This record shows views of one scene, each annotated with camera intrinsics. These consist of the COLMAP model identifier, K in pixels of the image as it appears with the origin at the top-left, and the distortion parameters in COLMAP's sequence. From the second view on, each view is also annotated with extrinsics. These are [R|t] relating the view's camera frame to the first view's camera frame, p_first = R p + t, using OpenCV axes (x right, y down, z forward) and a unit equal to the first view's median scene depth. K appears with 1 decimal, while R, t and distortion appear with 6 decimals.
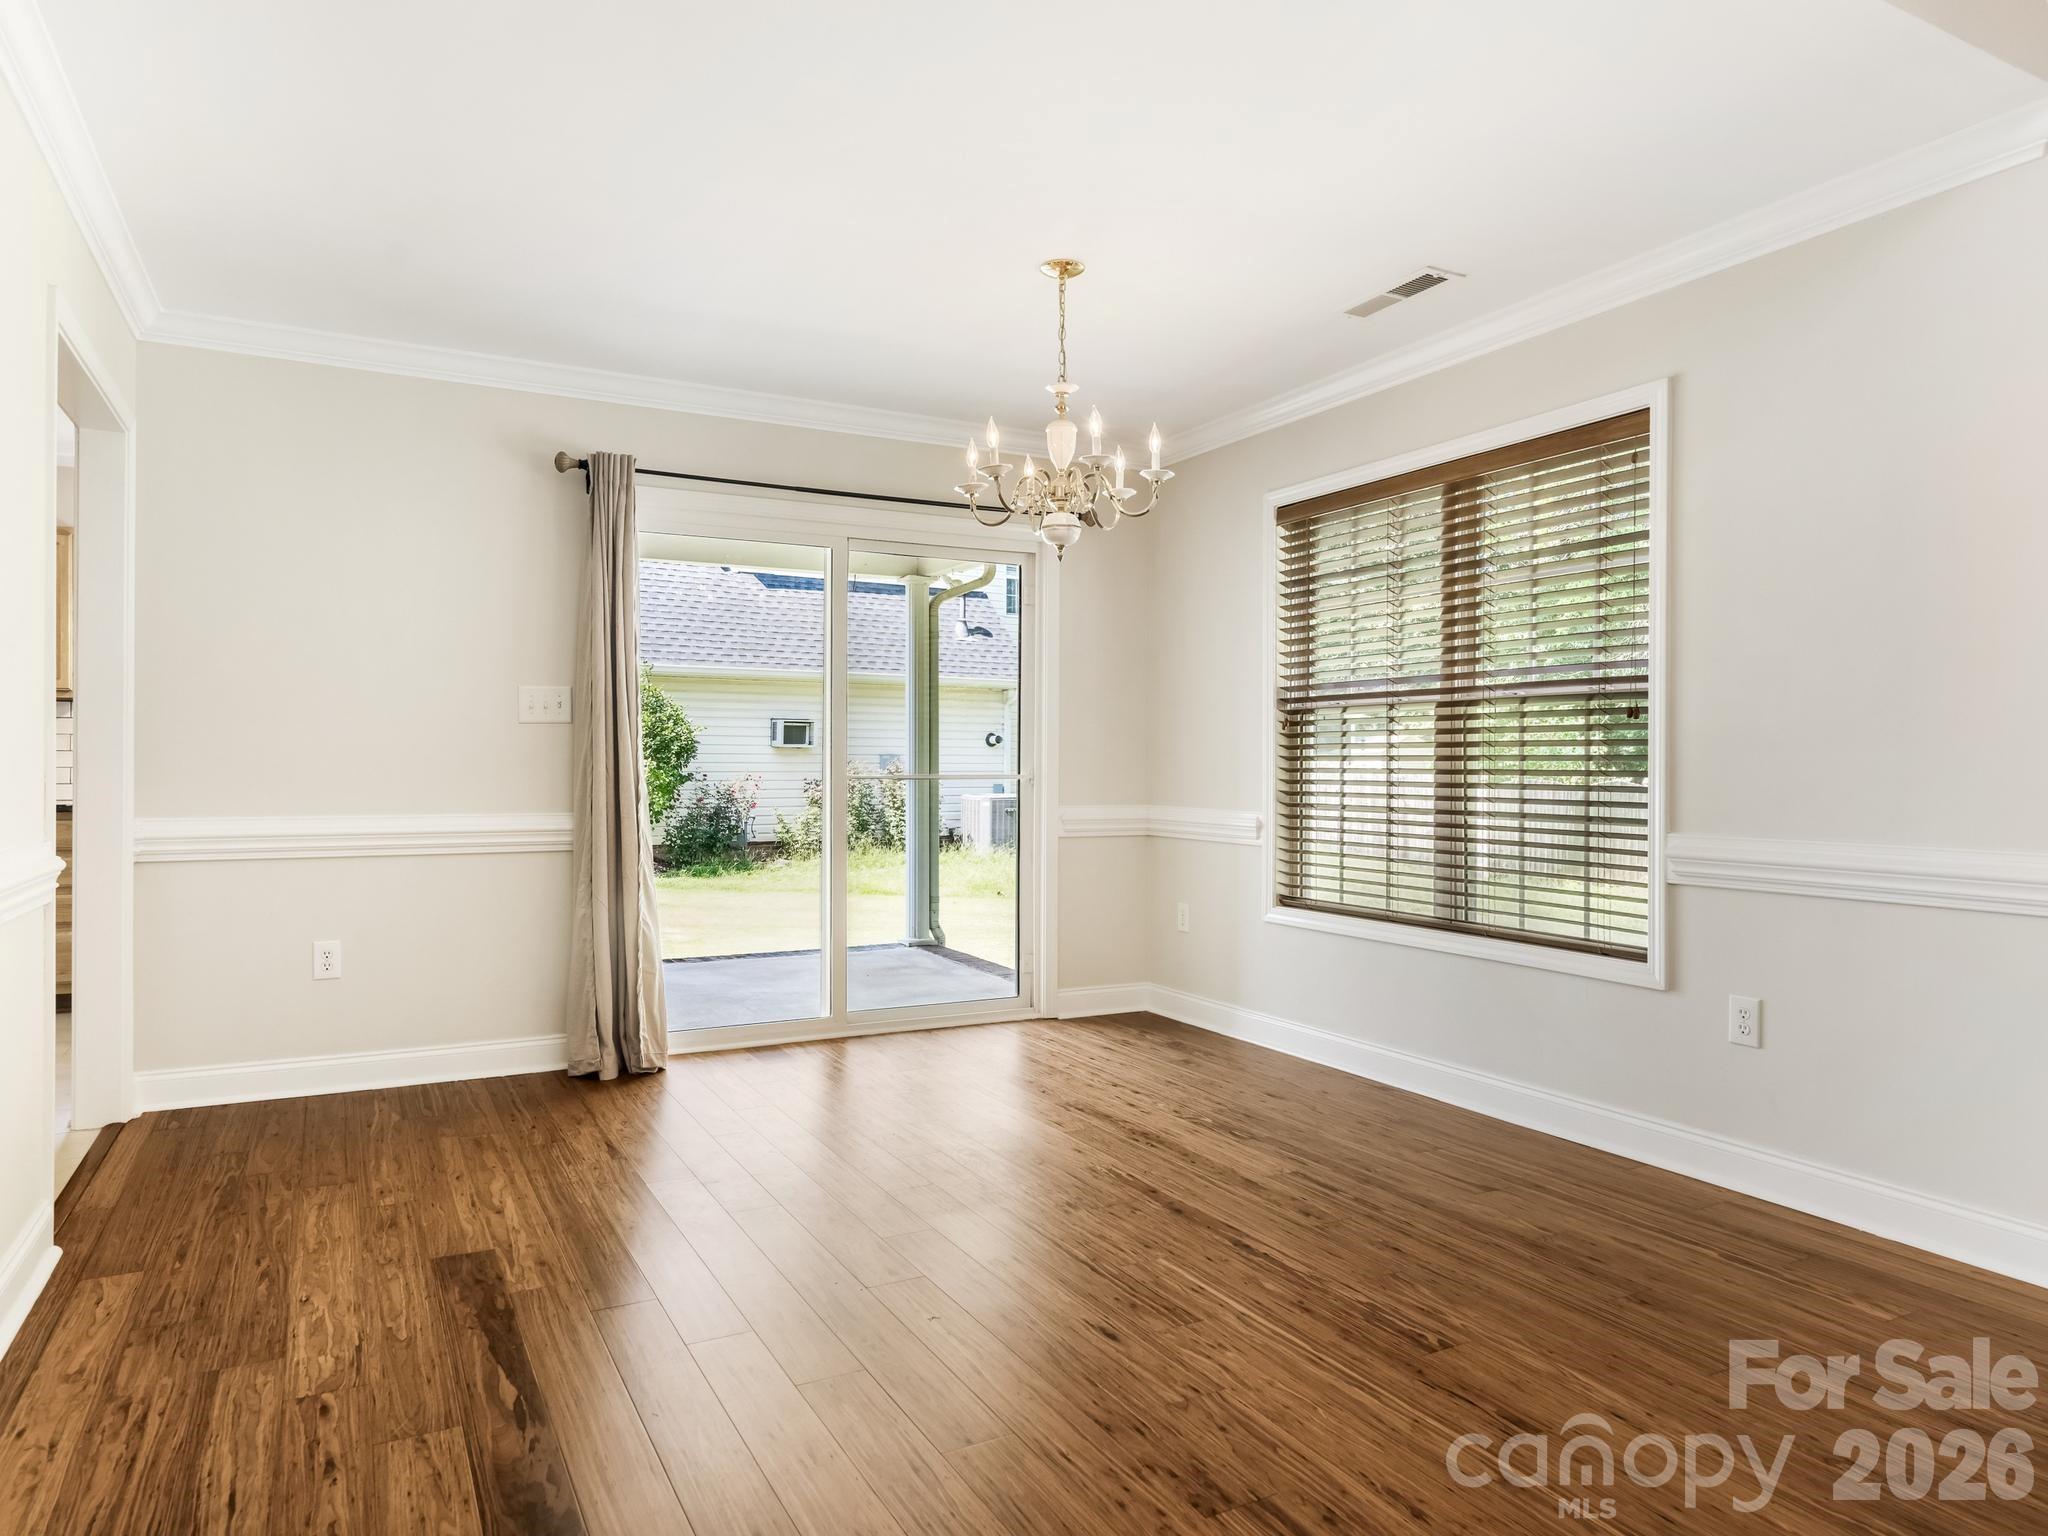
lens RADIAL K [[1295.0, 0, 966.6], [0, 1295.0, 759.0], [0, 0, 1]] dist [0.003320, 0.000835]
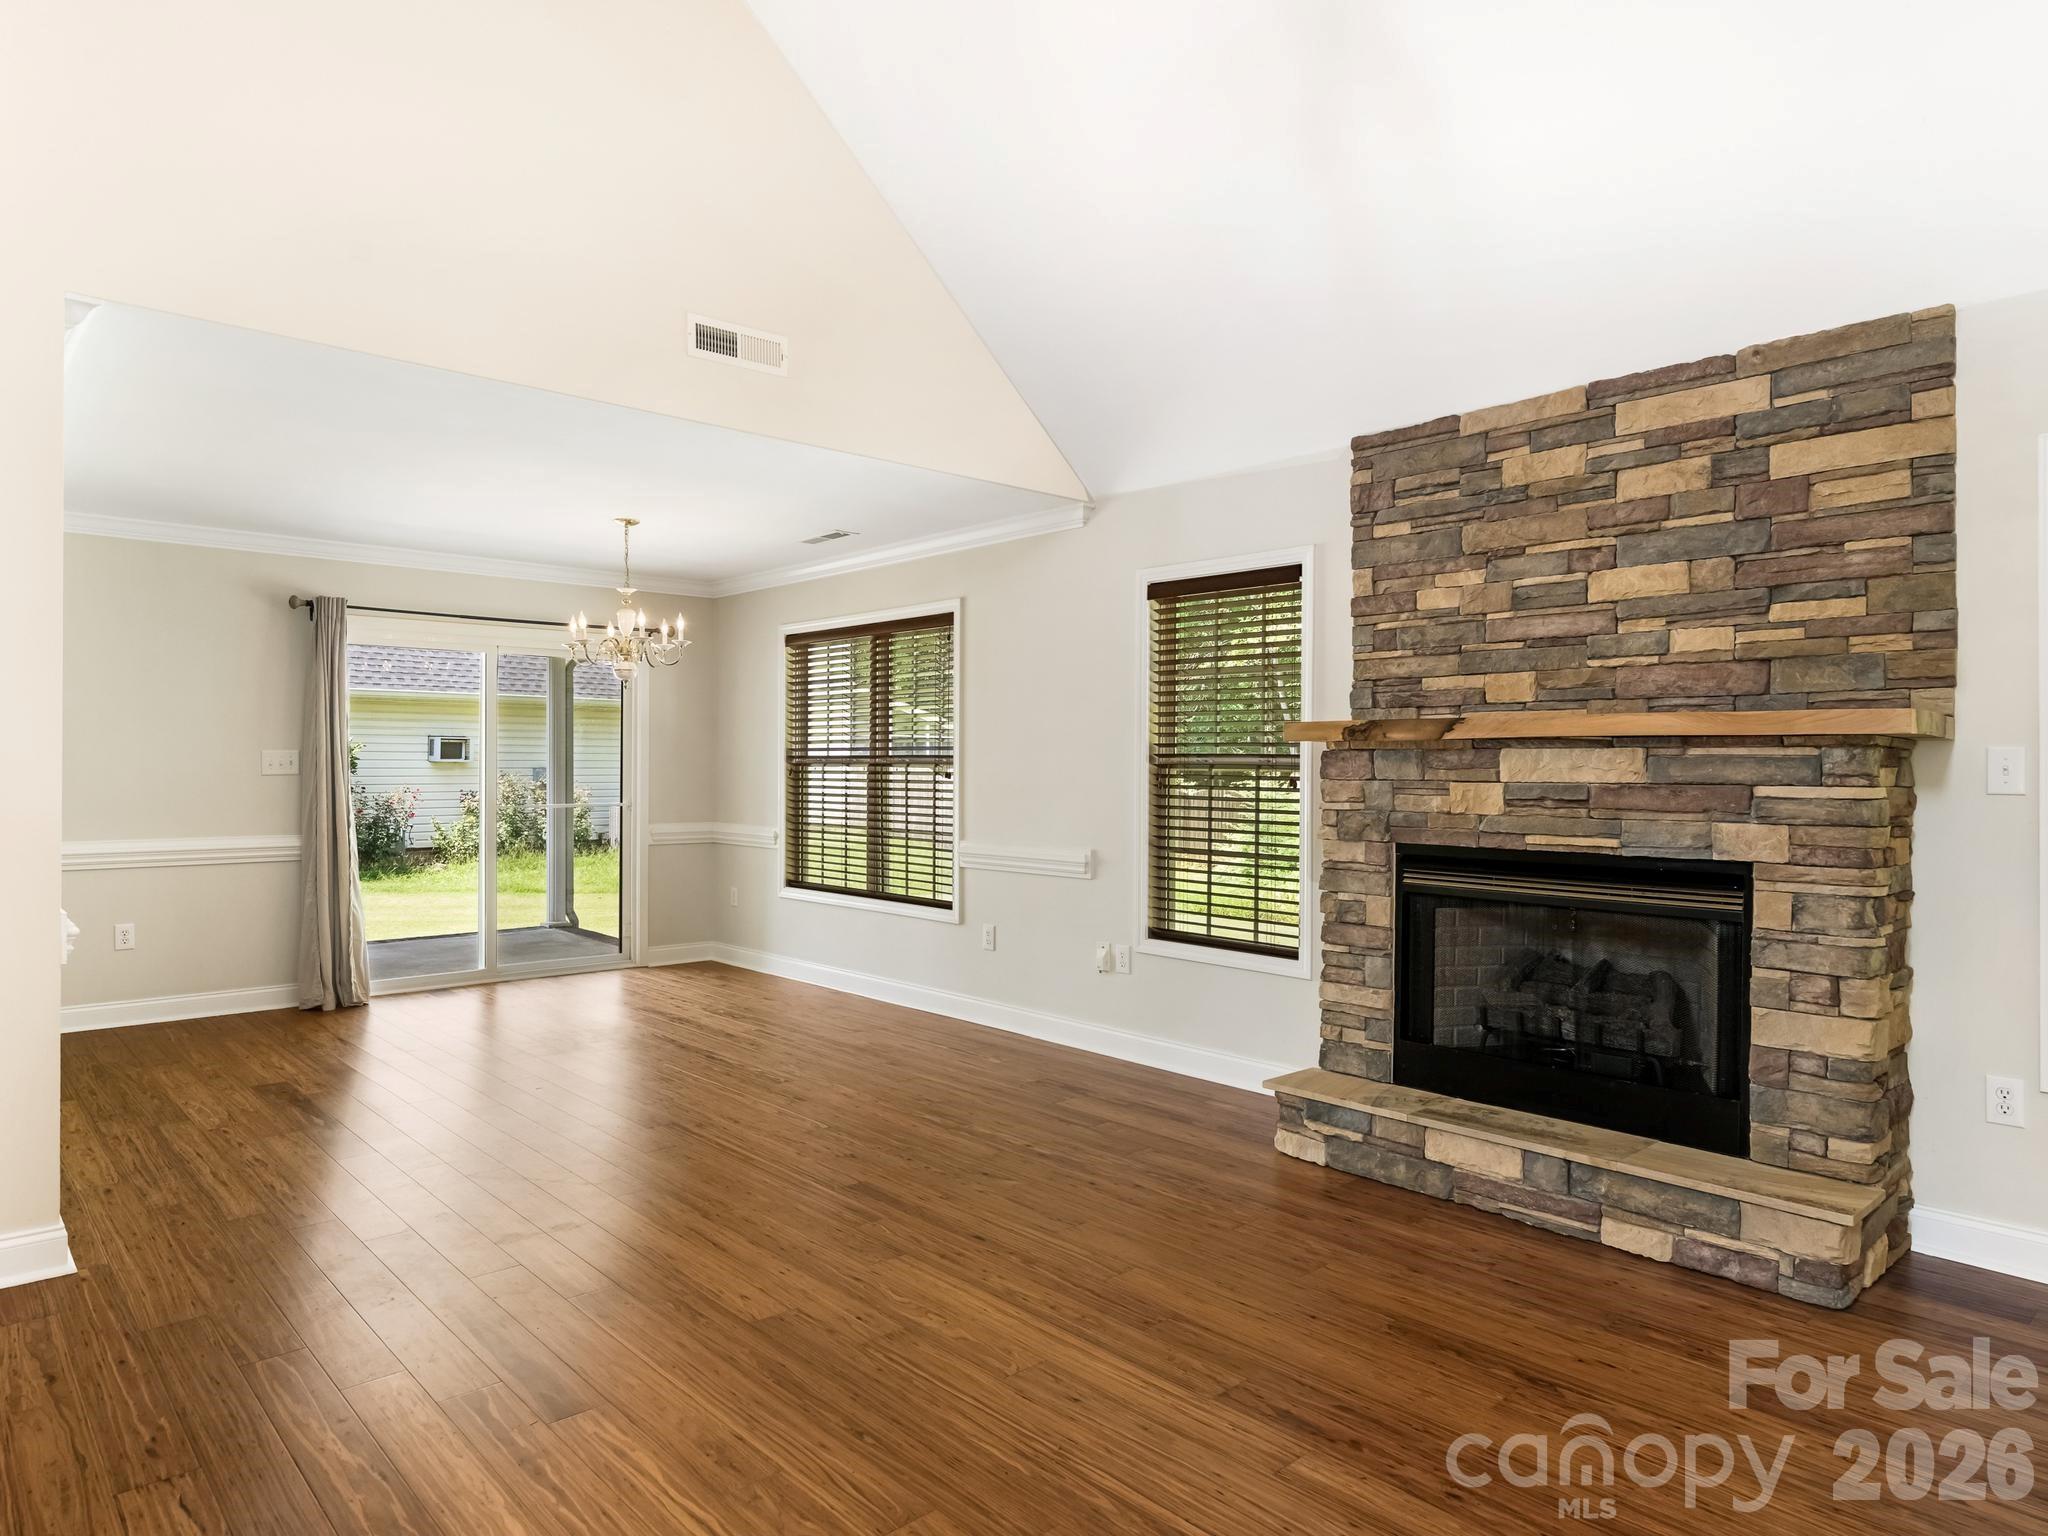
lens RADIAL K [[1245.0, 0, 961.3], [0, 1245.0, 778.4], [0, 0, 1]] dist [0.001396, -0.001165]
pose [[0.966509, -0.001282, 0.256628, 0.062405], [-0.002308, 0.999904, 0.013689, -0.044514], [-0.256621, -0.013823, 0.966413, -0.576422]]
